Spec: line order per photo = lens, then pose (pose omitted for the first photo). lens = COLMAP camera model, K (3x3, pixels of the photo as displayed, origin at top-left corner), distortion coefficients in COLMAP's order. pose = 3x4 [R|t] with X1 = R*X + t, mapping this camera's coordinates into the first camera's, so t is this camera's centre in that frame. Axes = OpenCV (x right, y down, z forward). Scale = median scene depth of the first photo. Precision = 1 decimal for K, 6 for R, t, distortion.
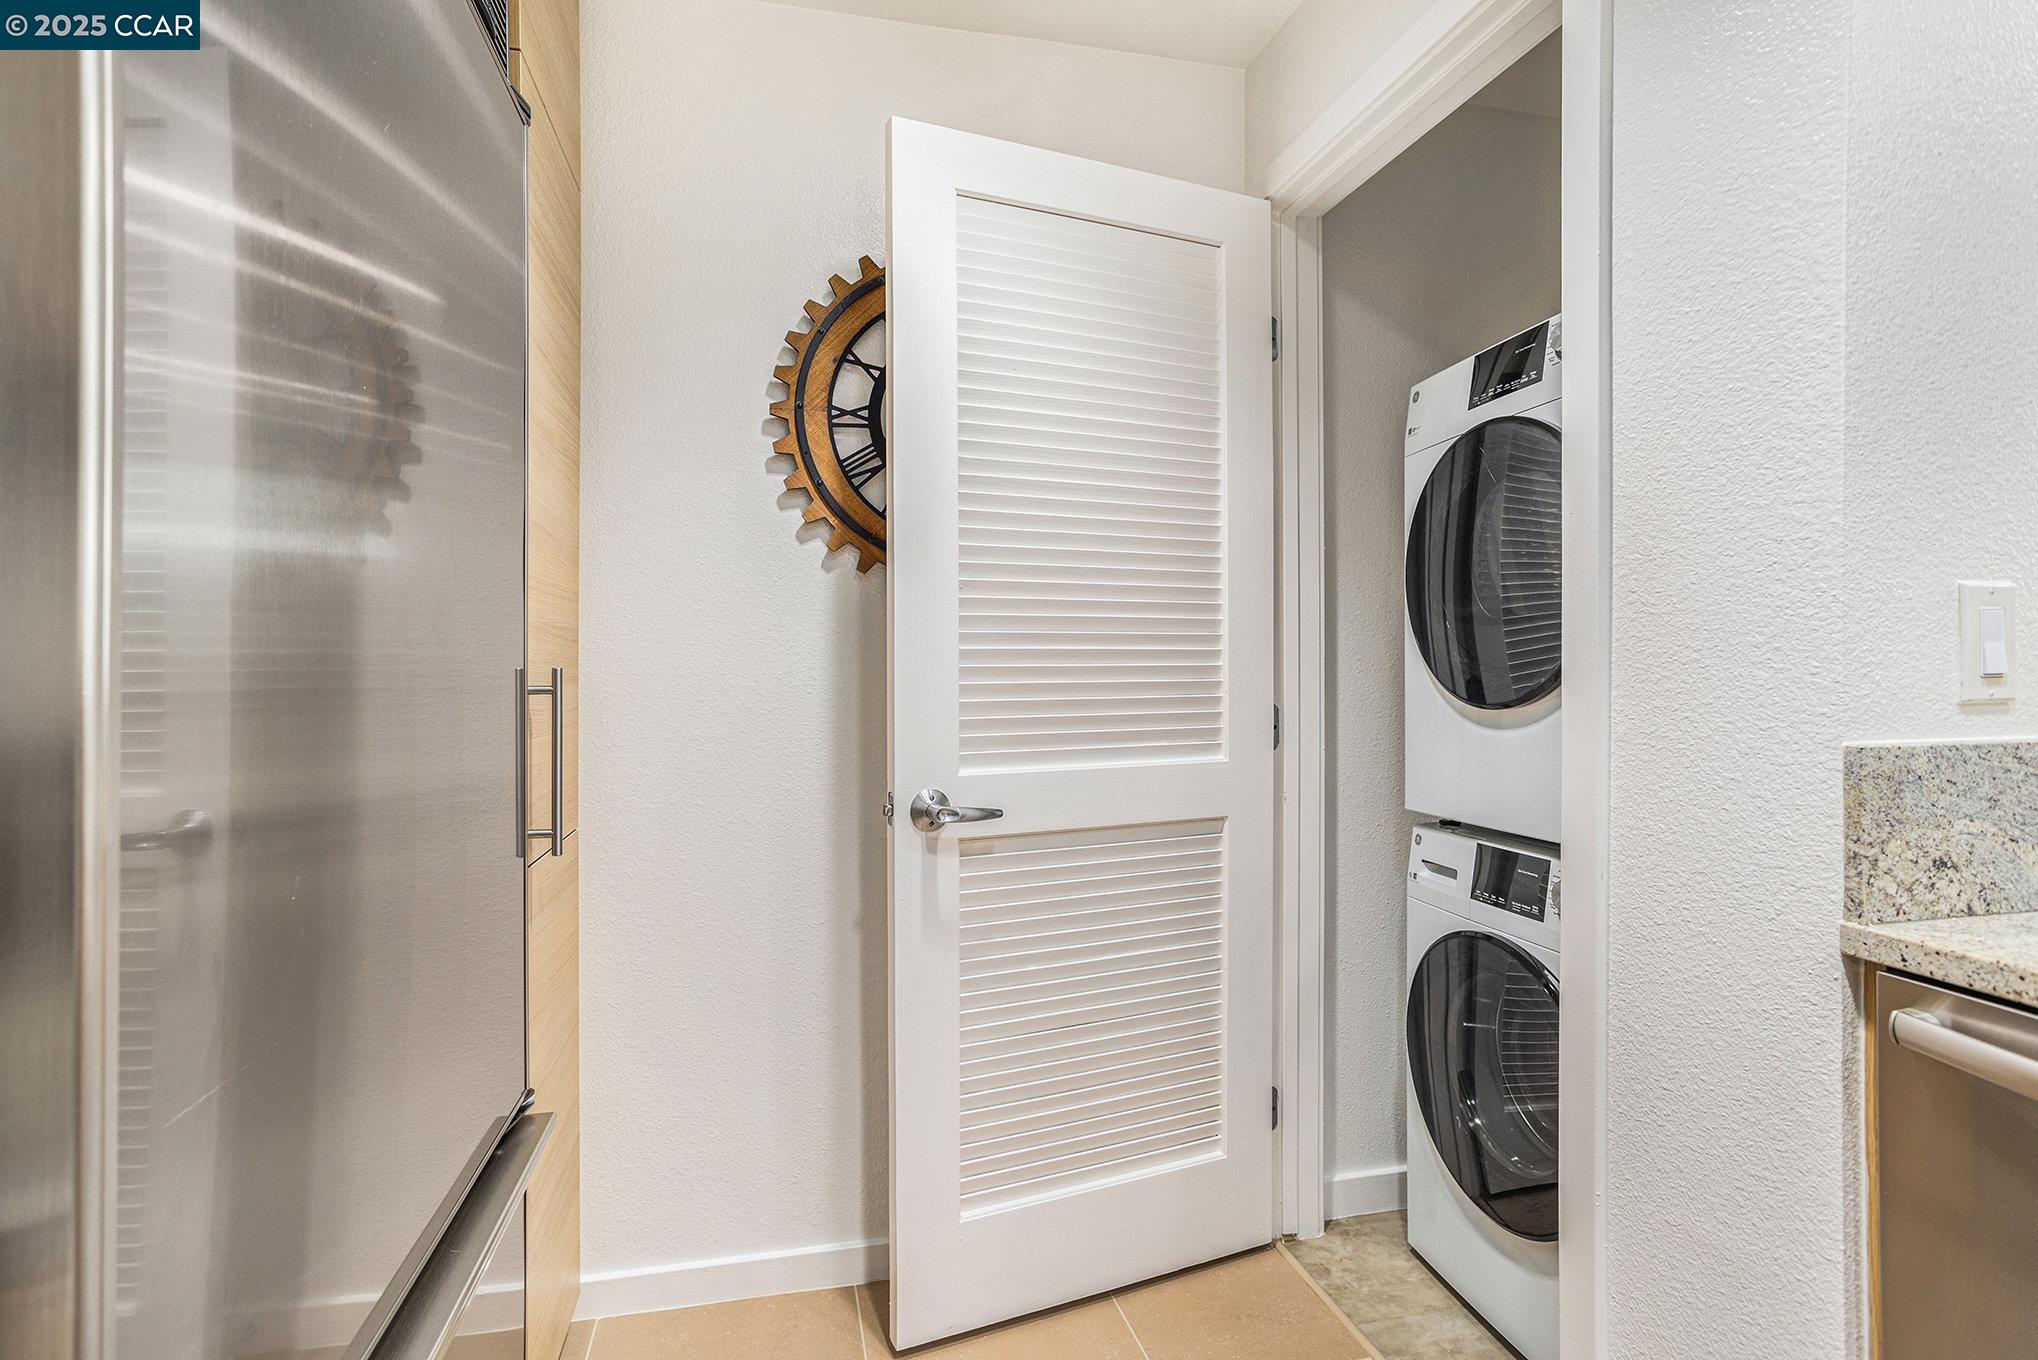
lens RADIAL K [[996.8, 0, 974.5], [0, 996.8, 662.1], [0, 0, 1]] dist [-0.043821, 0.023941]
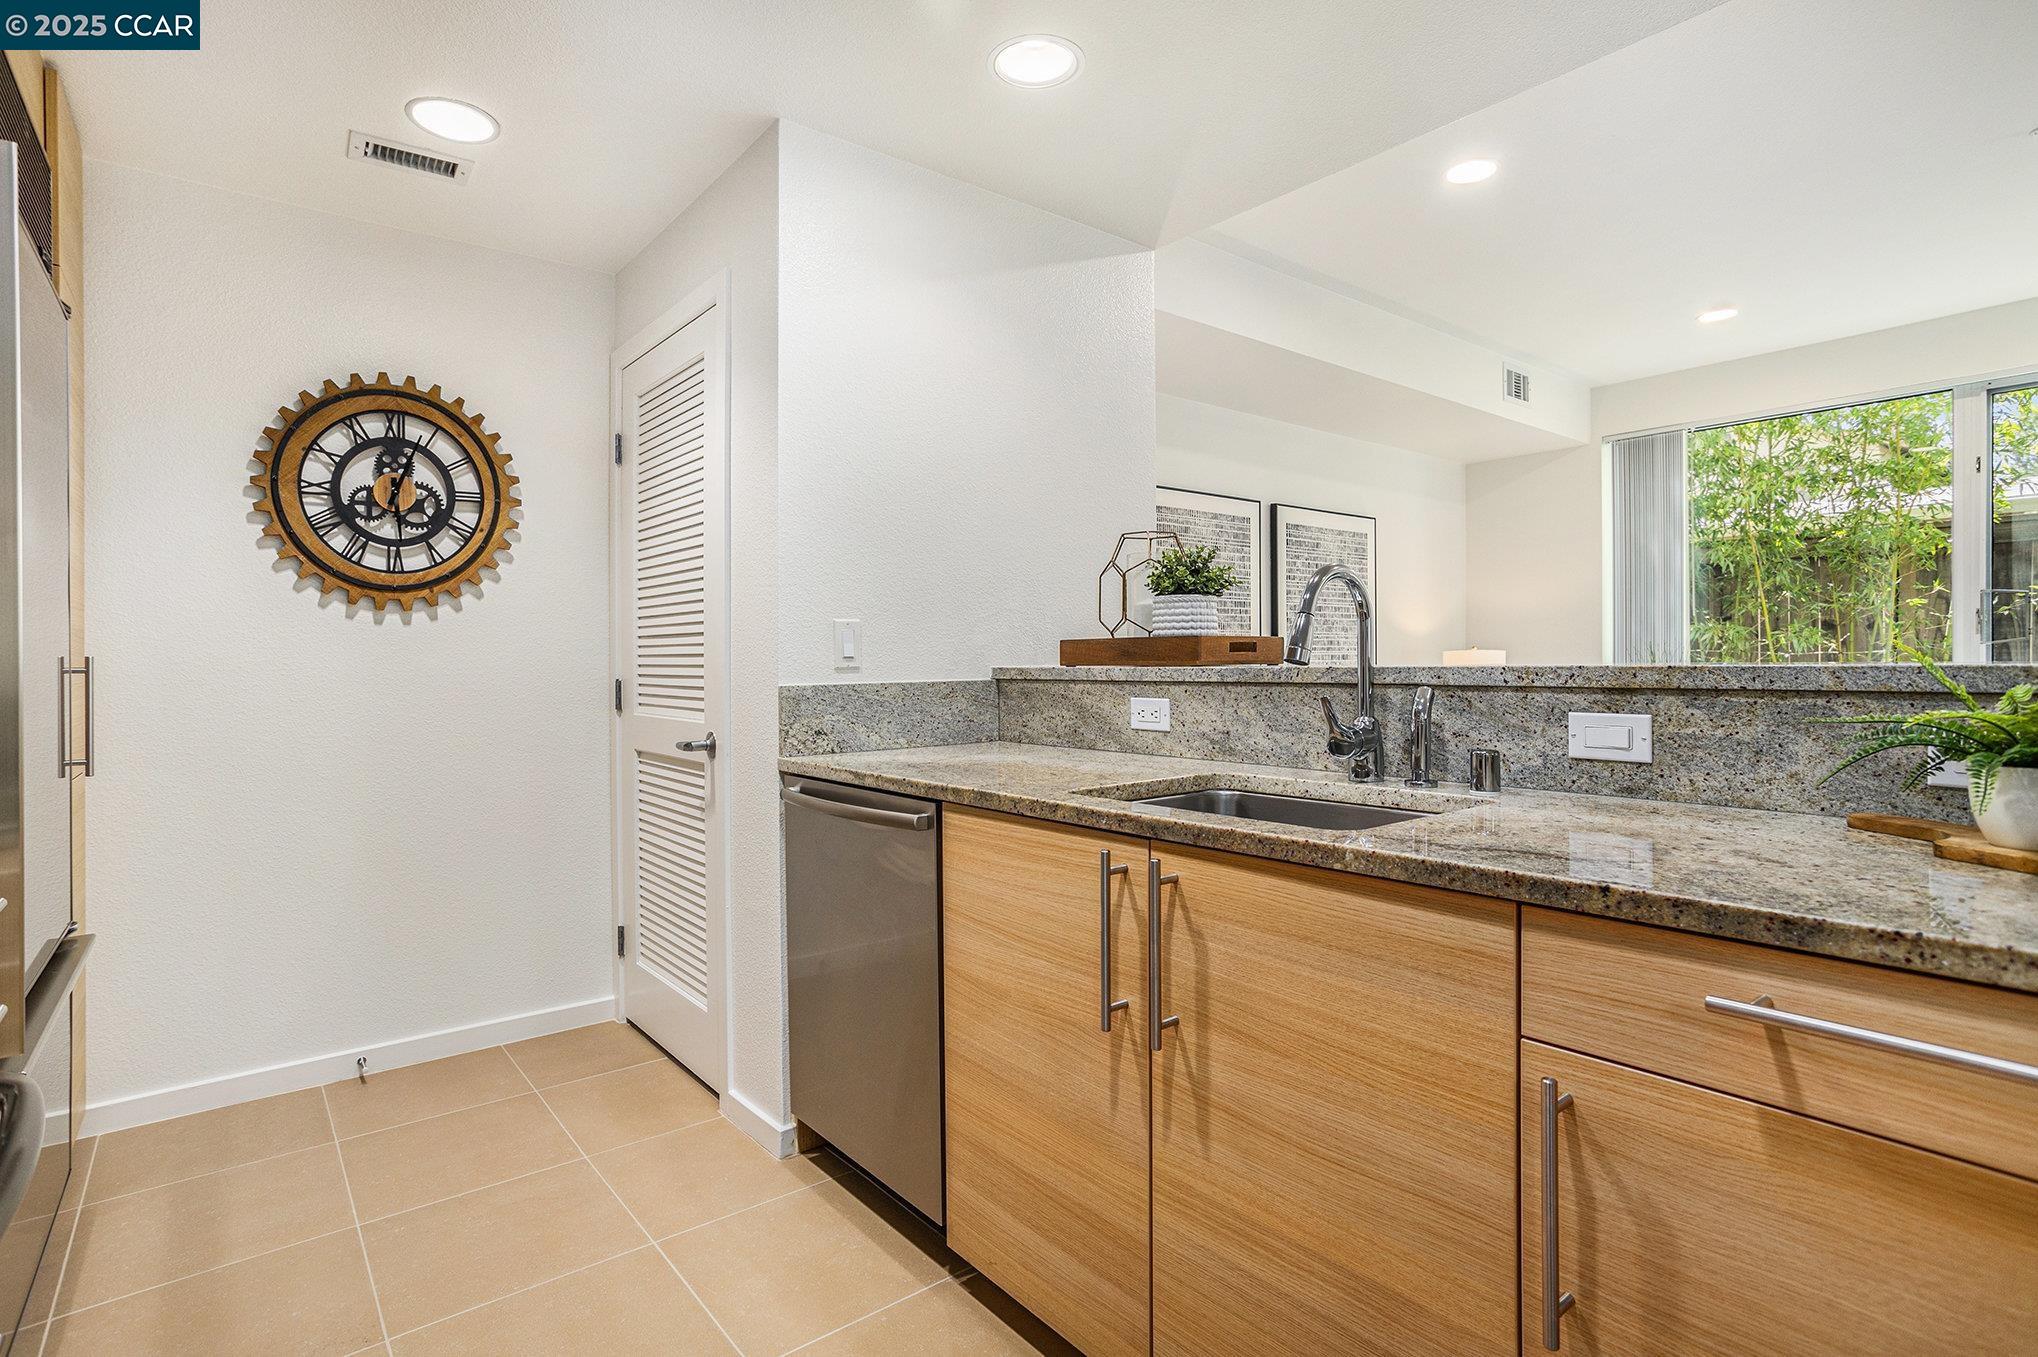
lens RADIAL K [[1008.4, 0, 998.5], [0, 1008.4, 658.7], [0, 0, 1]] dist [-0.029243, 0.007713]
pose [[0.900551, -0.003222, 0.434739, 0.145917], [0.003227, 0.999995, 0.000725, 0.008848], [-0.434739, 0.000750, 0.900556, -0.779746]]
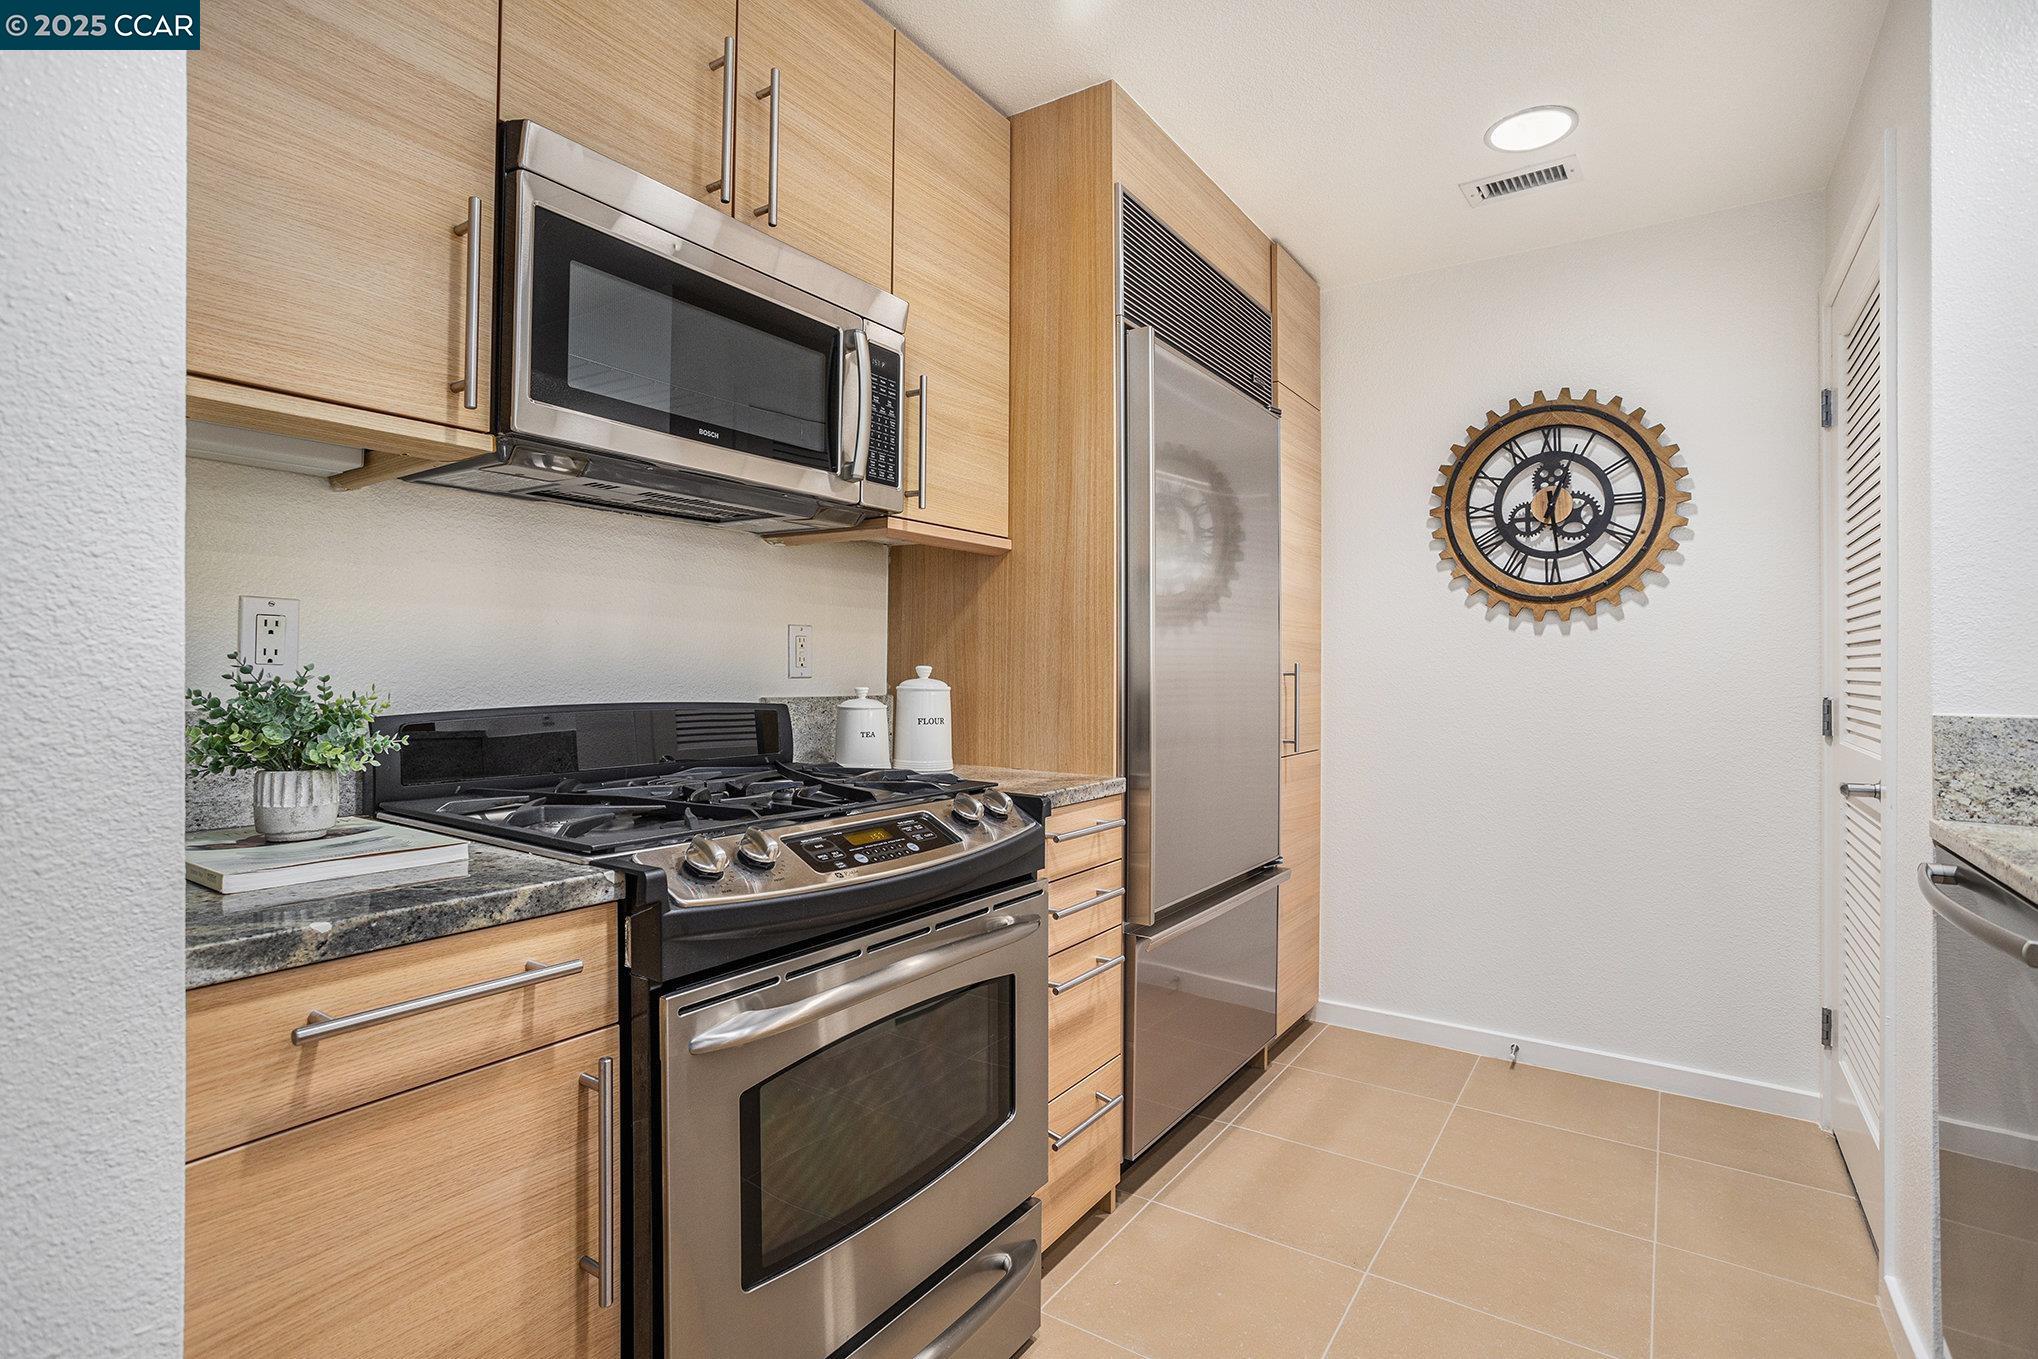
lens RADIAL K [[996.8, 0, 996.9], [0, 996.8, 652.3], [0, 0, 1]] dist [-0.043821, 0.023941]
pose [[0.680647, 0.001970, -0.732609, 0.524088], [-0.012678, 0.999878, -0.009091, 0.007277], [0.732502, 0.015476, 0.680589, -0.679680]]
